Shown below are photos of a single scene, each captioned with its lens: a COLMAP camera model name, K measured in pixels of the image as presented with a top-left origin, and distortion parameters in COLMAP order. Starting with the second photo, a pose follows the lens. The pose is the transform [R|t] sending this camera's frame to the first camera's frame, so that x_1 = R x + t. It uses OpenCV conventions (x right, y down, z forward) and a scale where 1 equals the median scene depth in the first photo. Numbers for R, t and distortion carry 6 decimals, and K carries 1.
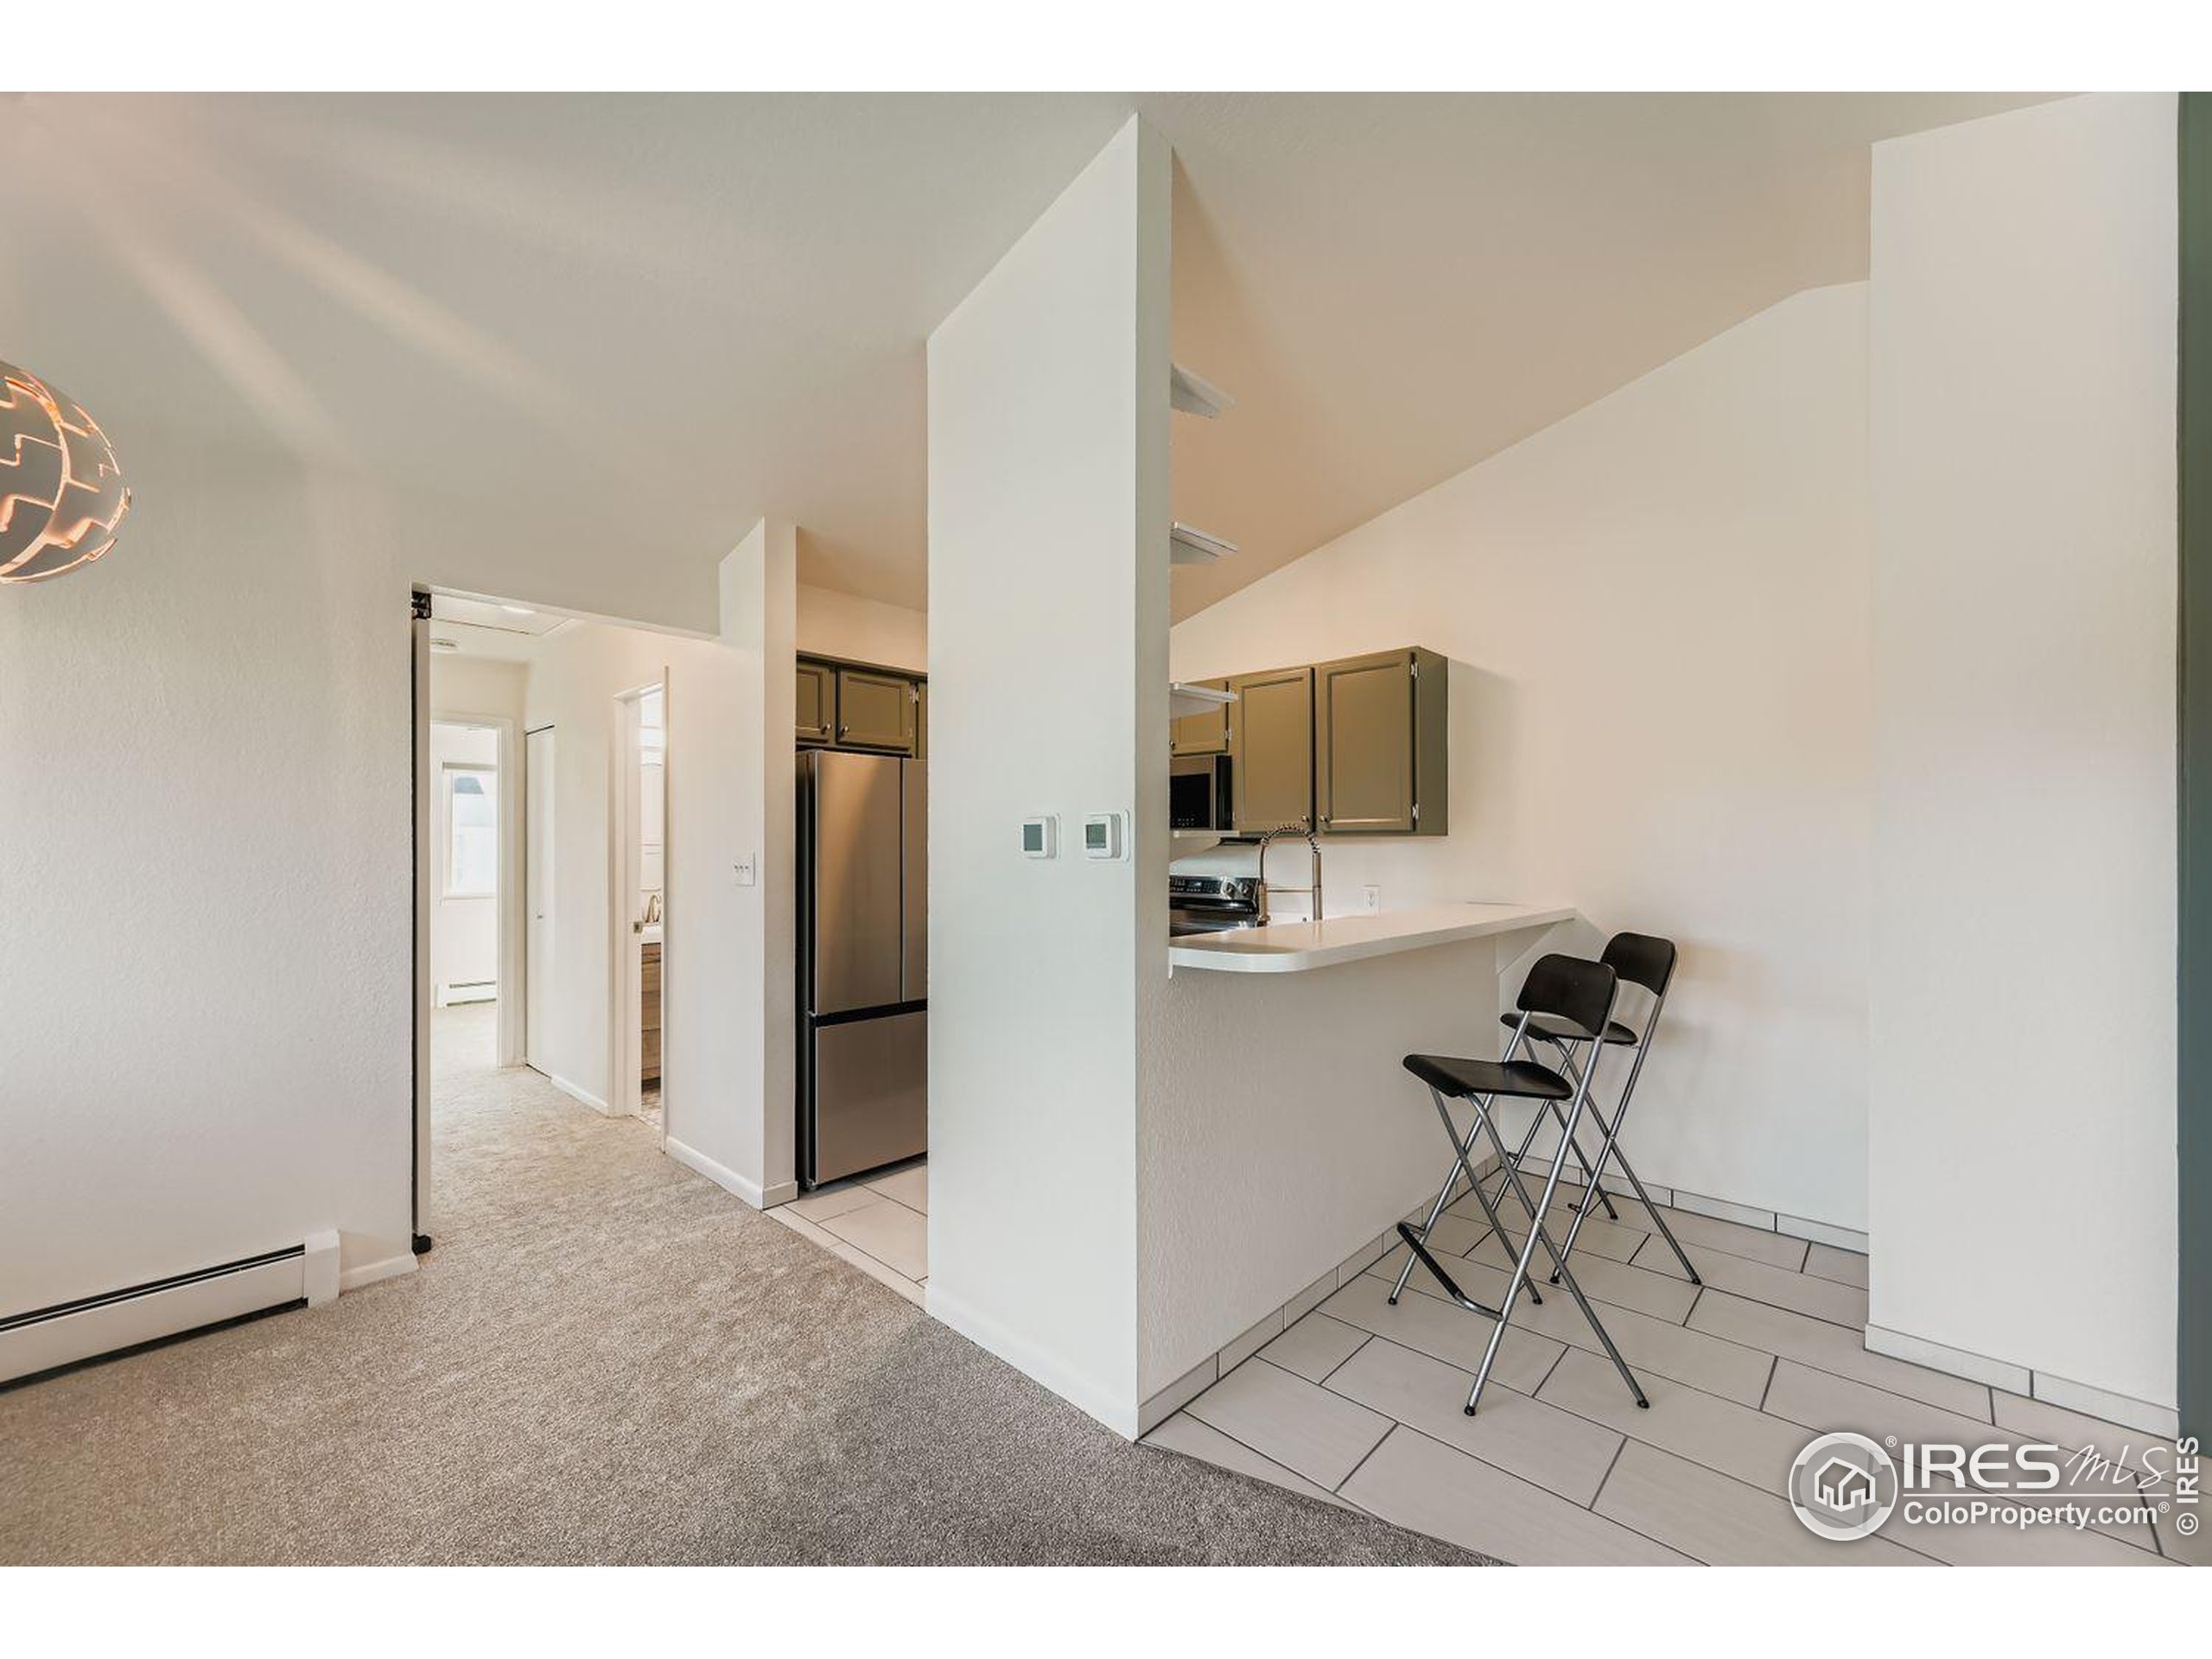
lens RADIAL K [[879.6, 0, 1111.7], [0, 879.6, 849.0], [0, 0, 1]] dist [-0.000575, -0.000086]
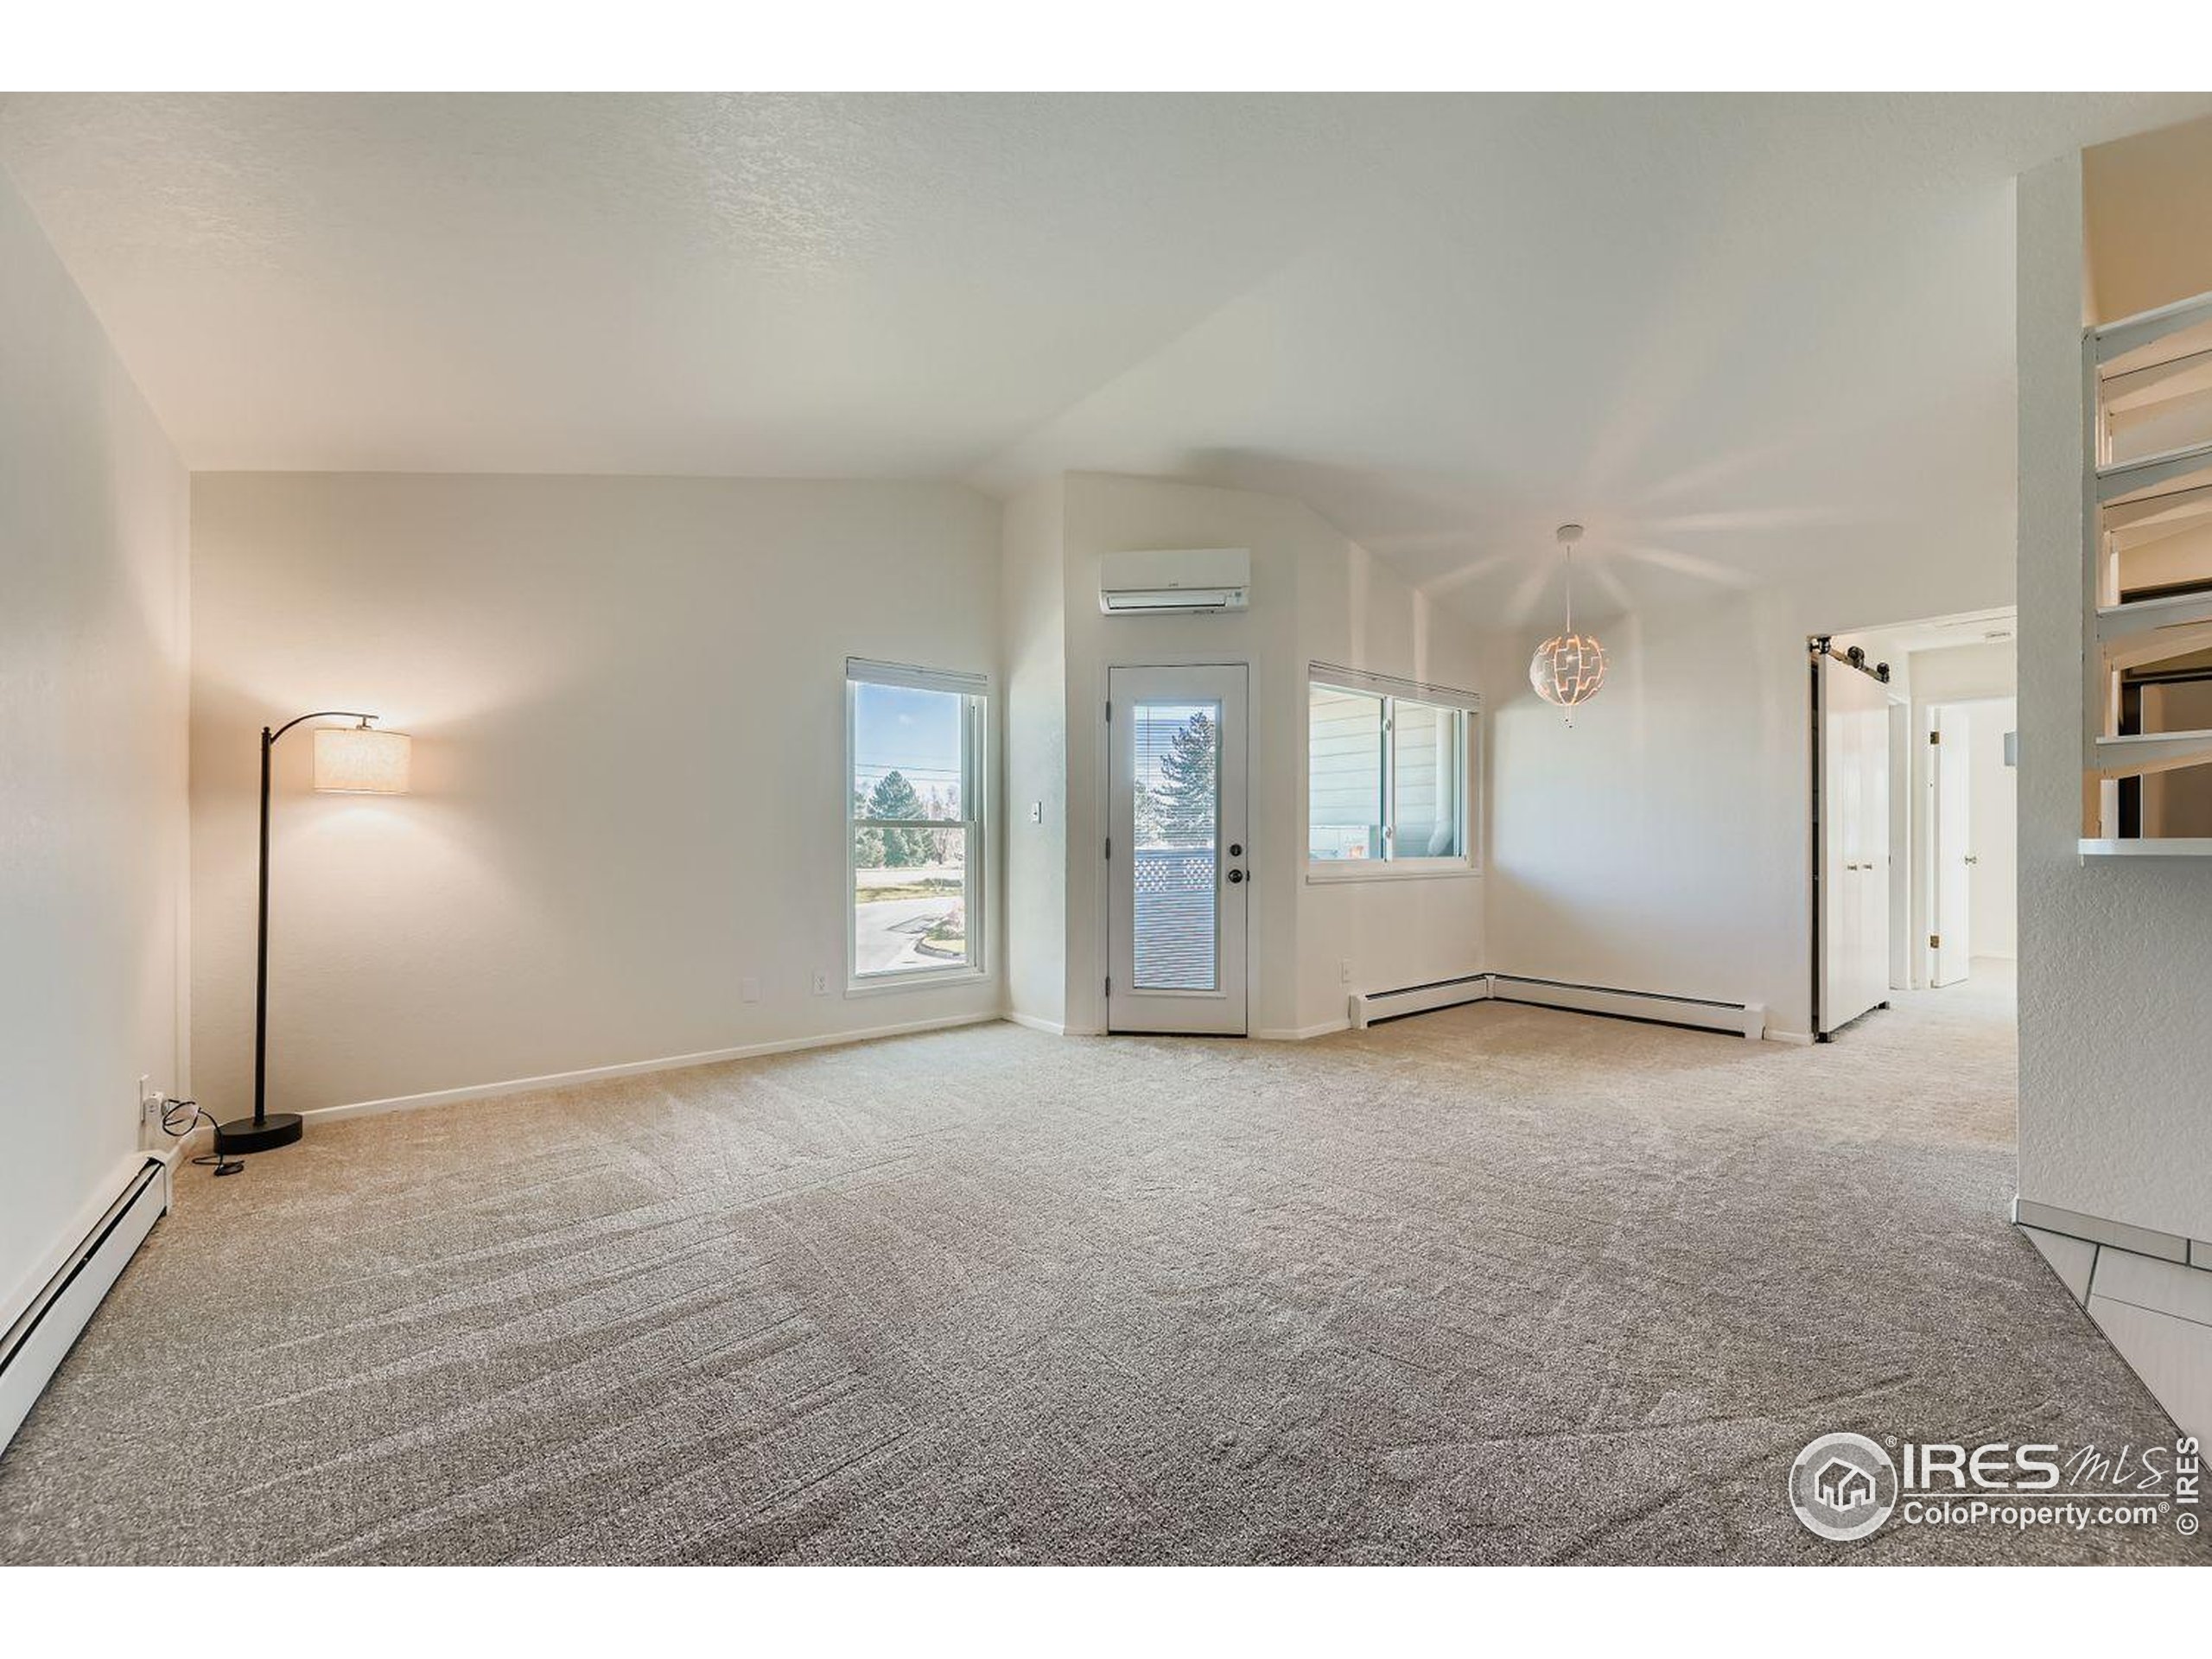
lens RADIAL K [[879.6, 0, 1111.7], [0, 879.6, 849.0], [0, 0, 1]] dist [-0.000575, -0.000086]
pose [[-0.143509, 0.011405, -0.989583, 0.798172], [0.000042, 0.999934, 0.011519, 0.064014], [0.989649, 0.001611, -0.143499, -0.059049]]
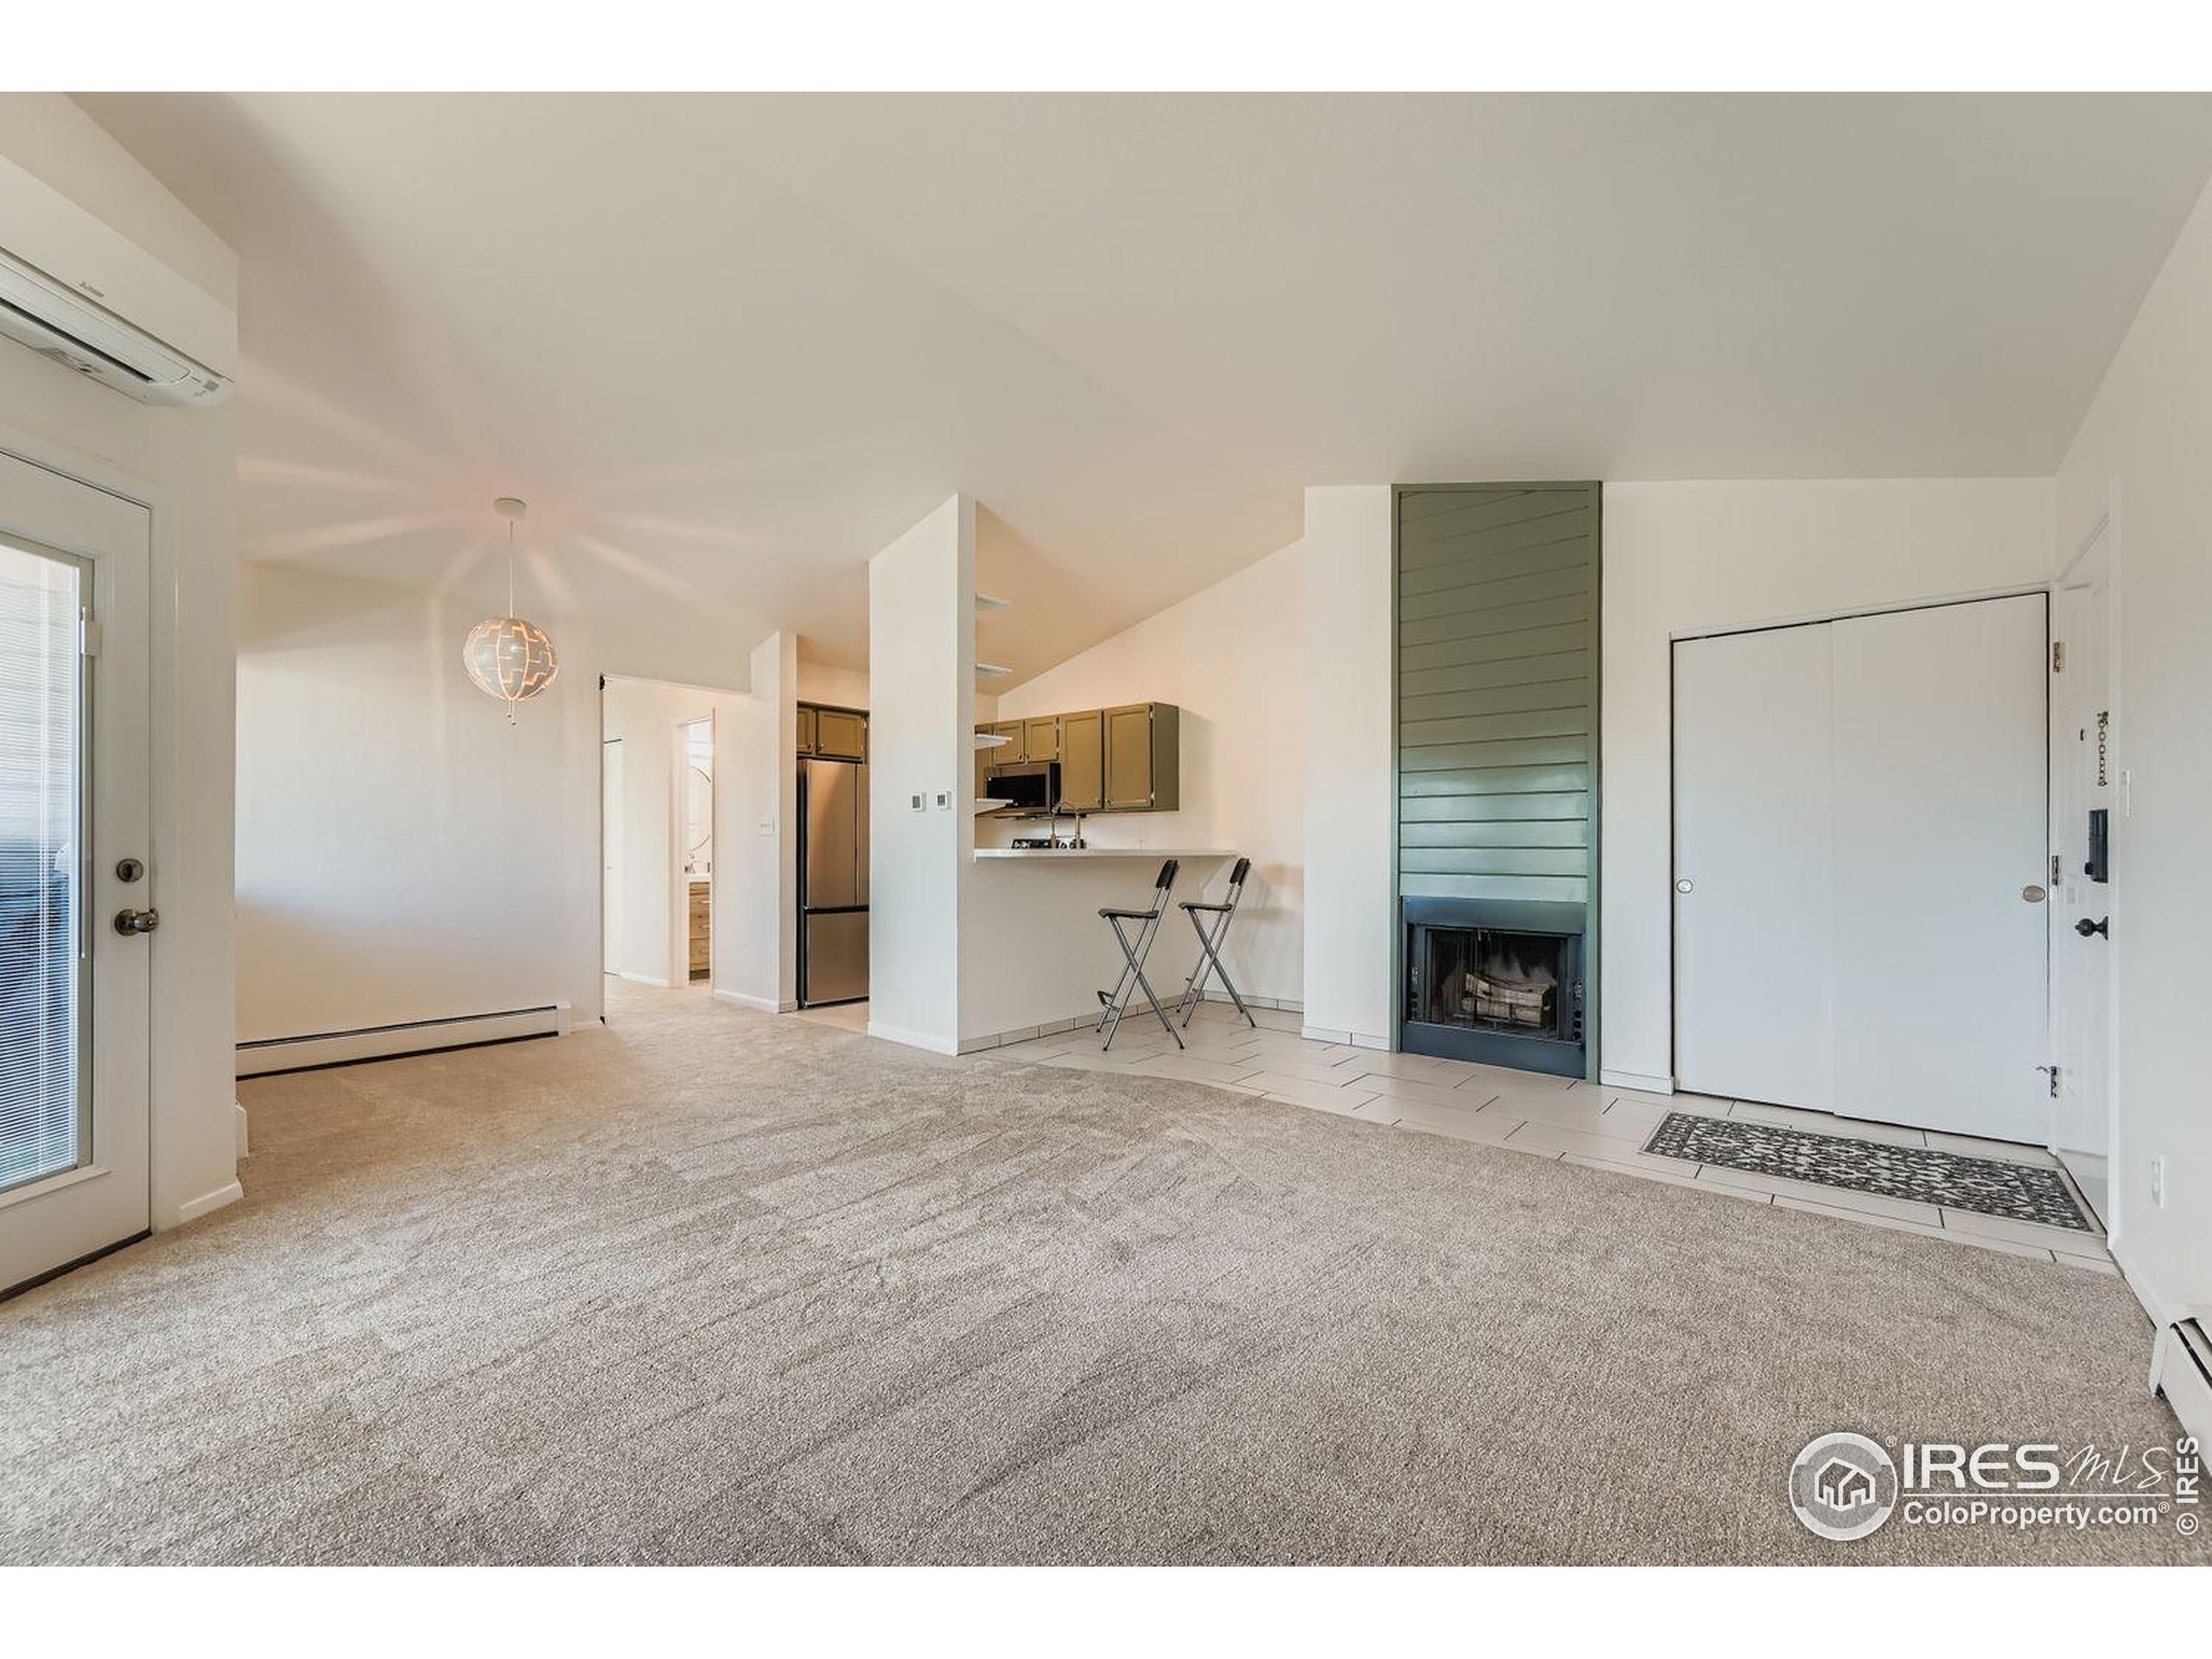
lens RADIAL K [[879.6, 0, 1111.7], [0, 879.6, 849.0], [0, 0, 1]] dist [-0.000575, -0.000086]
pose [[0.998896, 0.000498, 0.046979, 0.180818], [-0.000451, 0.999999, -0.001025, 0.065120], [-0.046980, 0.001003, 0.998895, -0.748048]]
